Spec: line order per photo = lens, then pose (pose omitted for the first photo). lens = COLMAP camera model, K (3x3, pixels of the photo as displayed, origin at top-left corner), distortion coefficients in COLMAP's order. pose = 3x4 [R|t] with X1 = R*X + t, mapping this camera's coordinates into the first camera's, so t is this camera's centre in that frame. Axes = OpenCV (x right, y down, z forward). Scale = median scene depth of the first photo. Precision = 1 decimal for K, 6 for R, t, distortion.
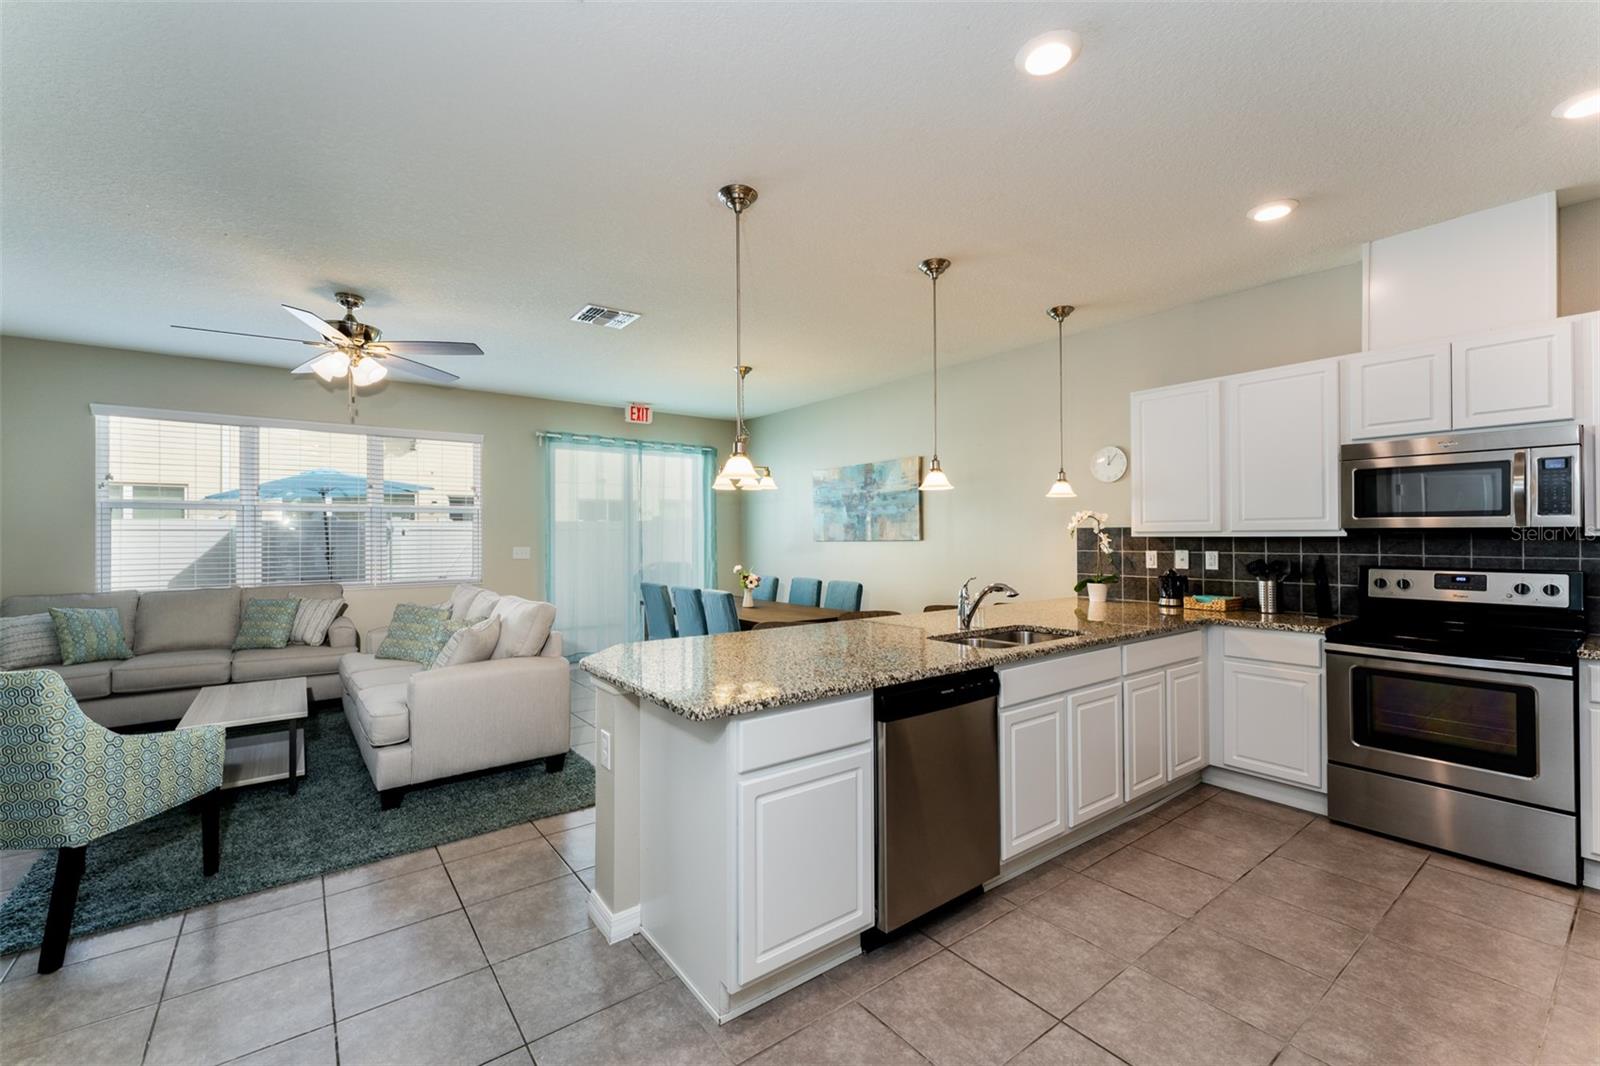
lens RADIAL K [[655.6, 0, 794.5], [0, 655.6, 531.8], [0, 0, 1]] dist [0.001995, -0.000152]
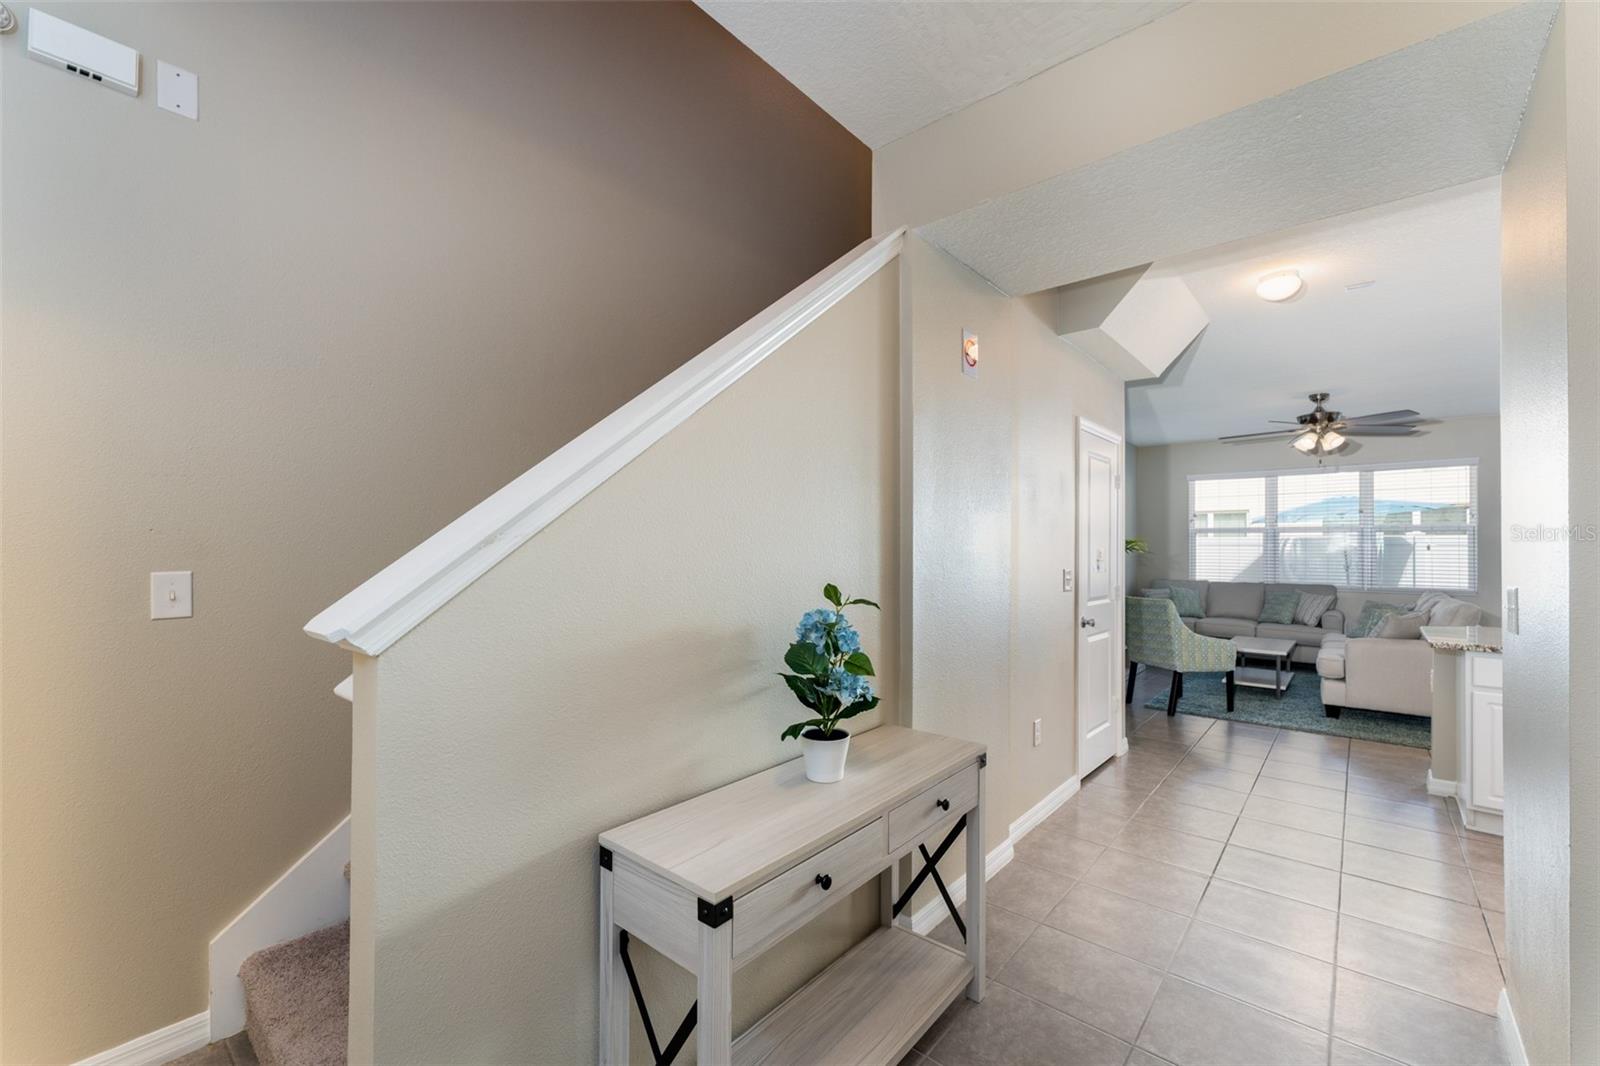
lens RADIAL K [[642.4, 0, 788.8], [0, 642.4, 543.4], [0, 0, 1]] dist [0.001052, 0.000066]
pose [[0.188689, -0.003567, -0.982030, 0.580325], [-0.000462, 0.999993, -0.003722, -0.003343], [0.982037, 0.001156, 0.188686, -0.518909]]
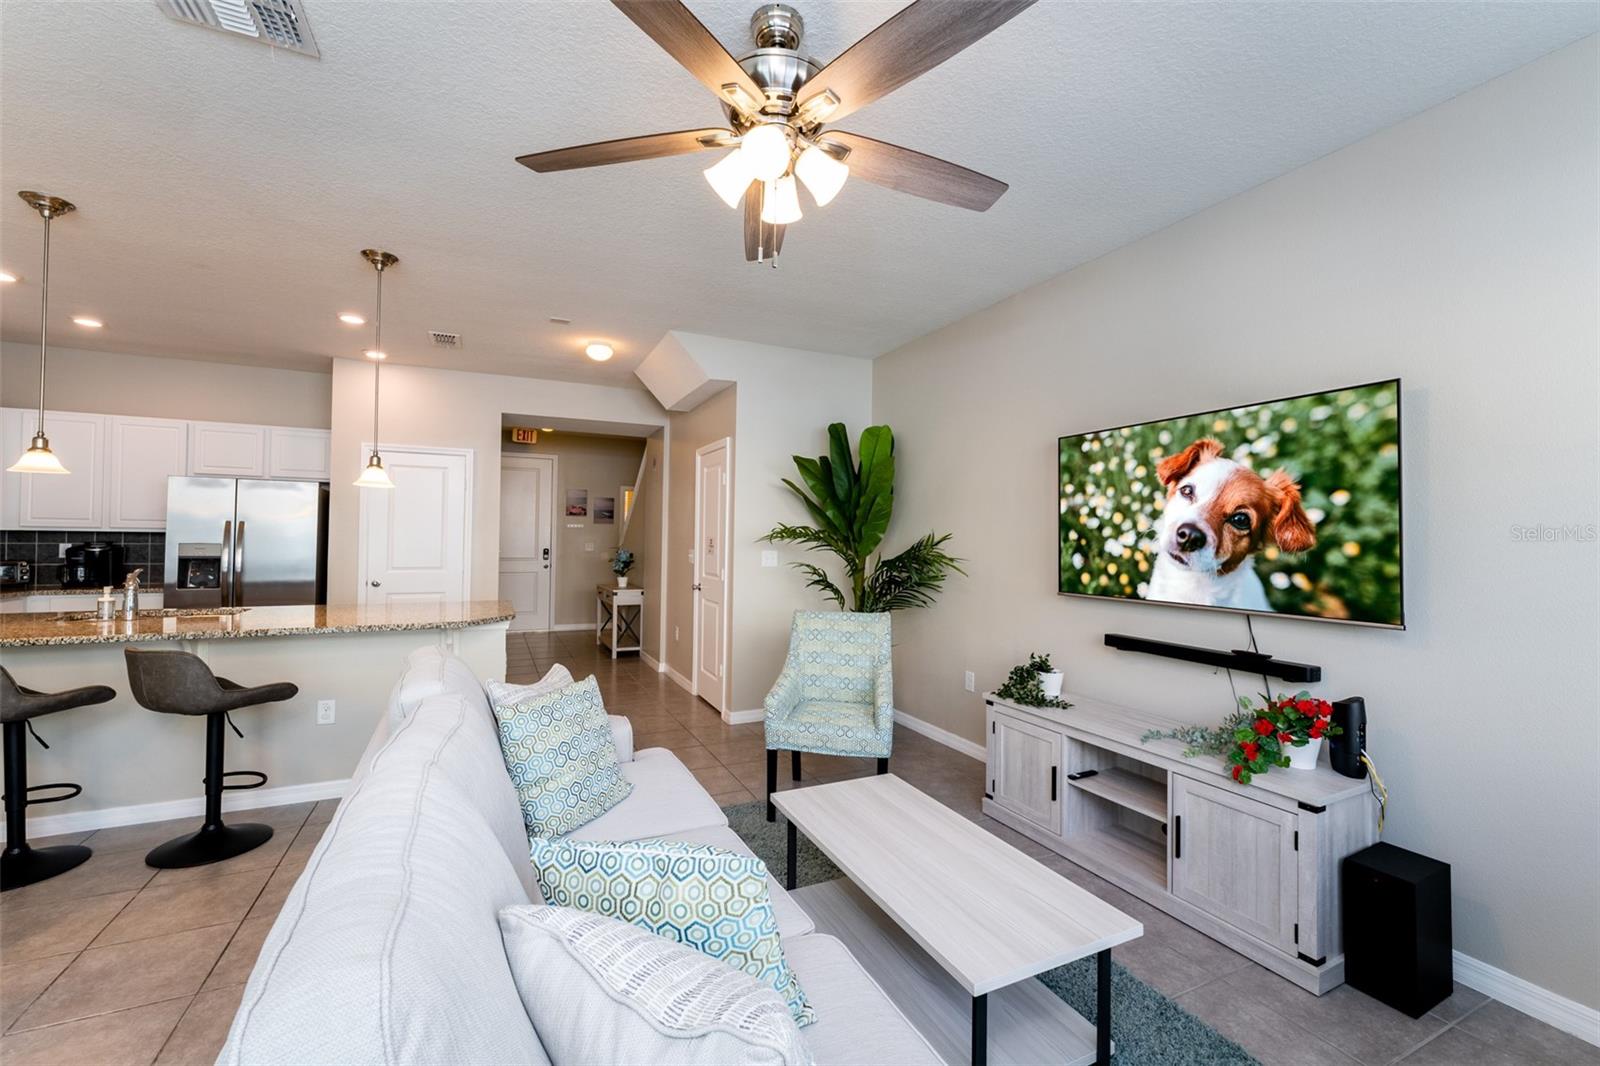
lens RADIAL K [[655.6, 0, 794.5], [0, 655.6, 531.8], [0, 0, 1]] dist [0.001995, -0.000152]
pose [[-0.977870, -0.005621, 0.209137, -0.807446], [-0.009111, 0.999835, -0.015725, 0.011824], [-0.209014, -0.017282, -0.977760, 1.476134]]
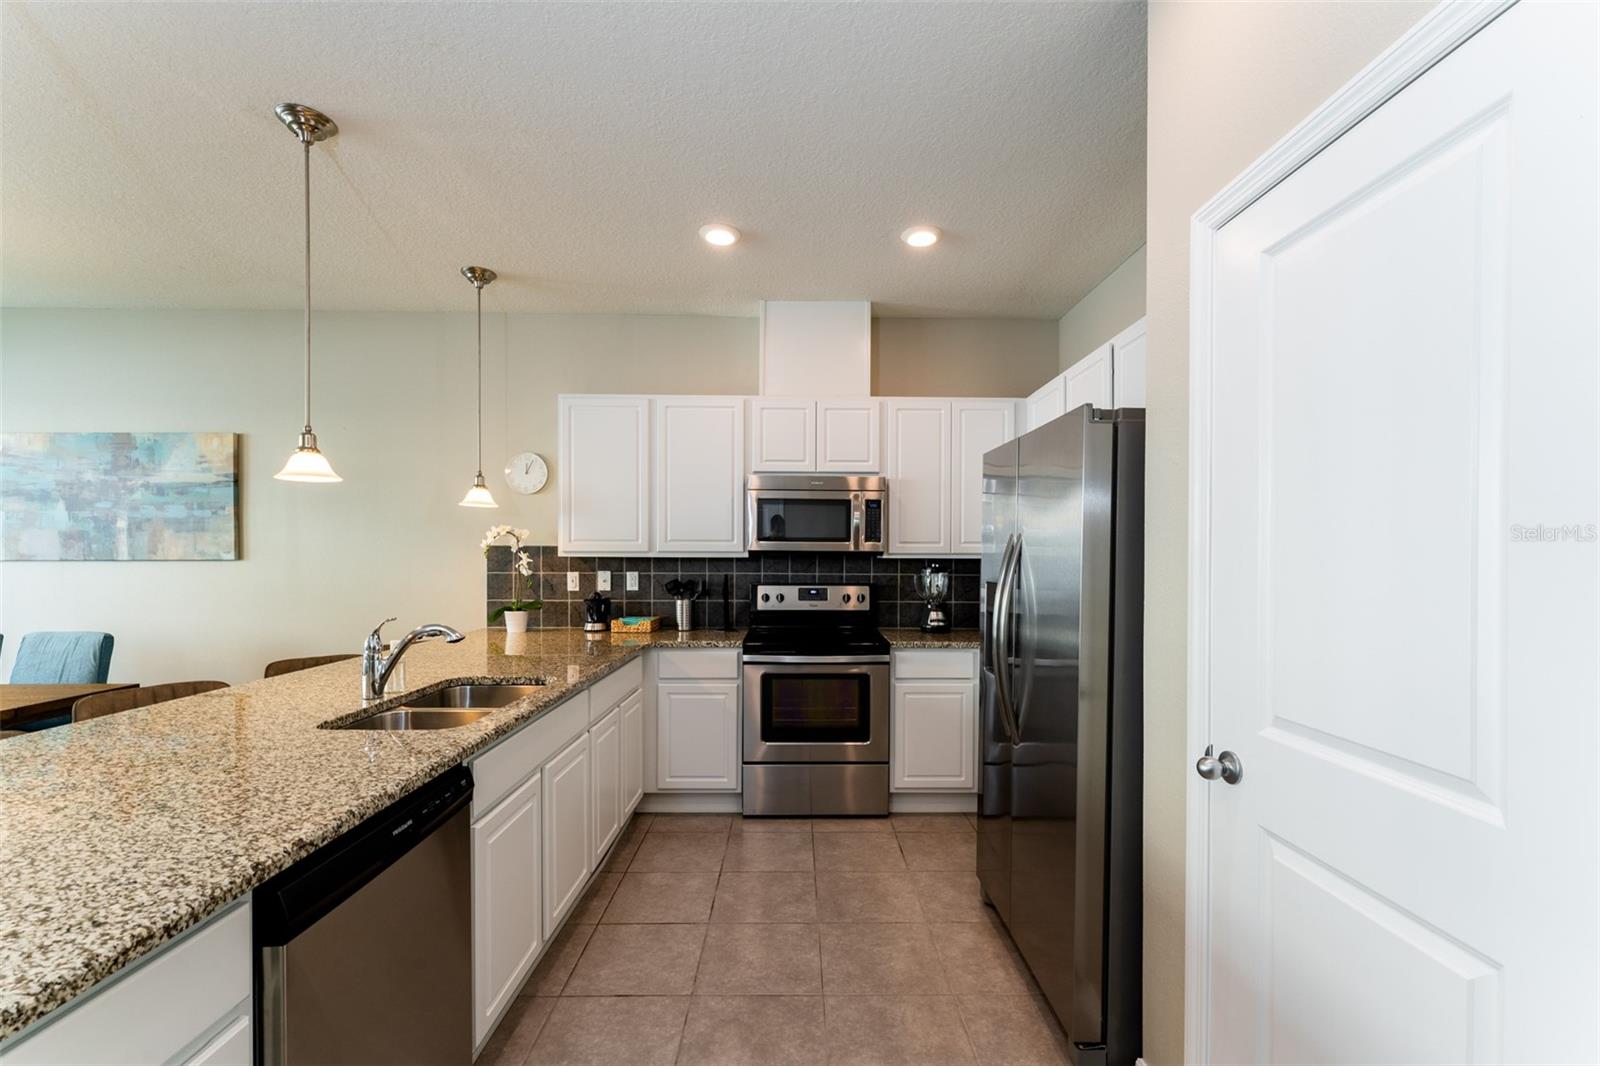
lens RADIAL K [[664.4, 0, 803.8], [0, 664.4, 559.2], [0, 0, 1]] dist [0.000557, 0.000125]
pose [[0.591346, 0.001011, 0.806417, -0.016353], [-0.012188, 0.999896, 0.007683, 0.000143], [-0.806326, -0.014372, 0.591297, 0.219909]]
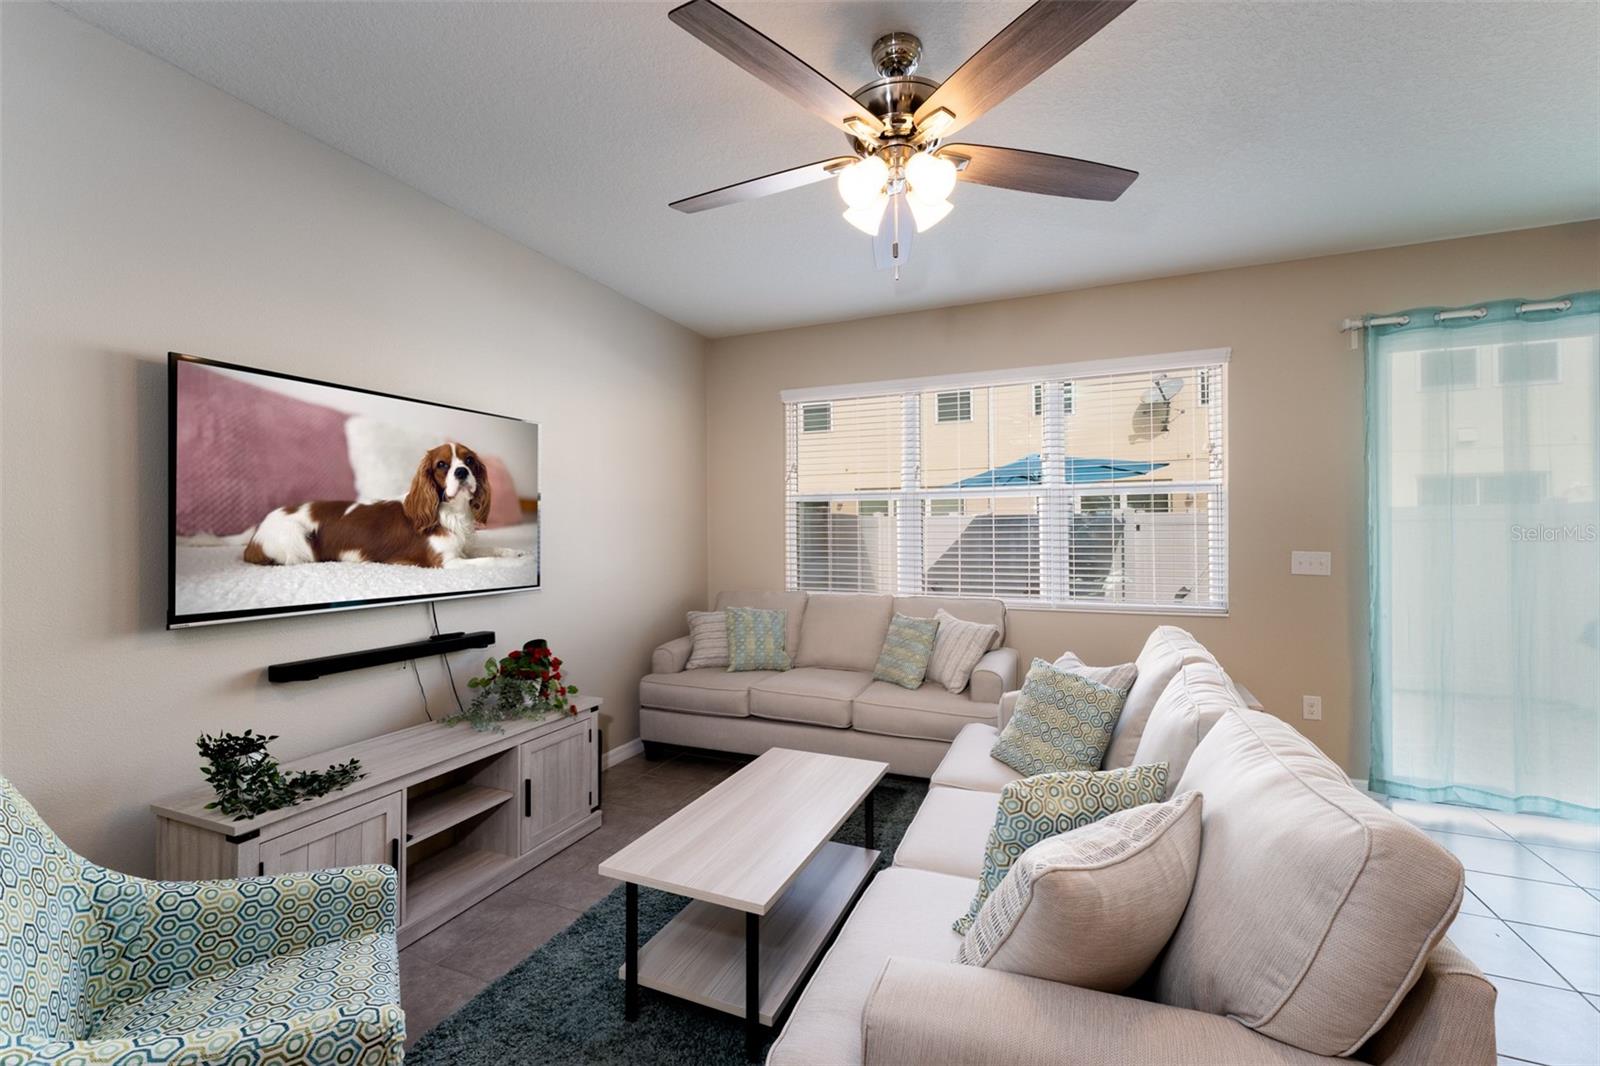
lens RADIAL K [[661.4, 0, 806.2], [0, 661.4, 532.5], [0, 0, 1]] dist [0.012397, 0.000060]
pose [[0.496568, -0.000080, -0.867998, -0.277188], [0.006061, 0.999976, 0.003375, 0.006916], [0.867977, -0.006937, 0.496557, 0.694083]]
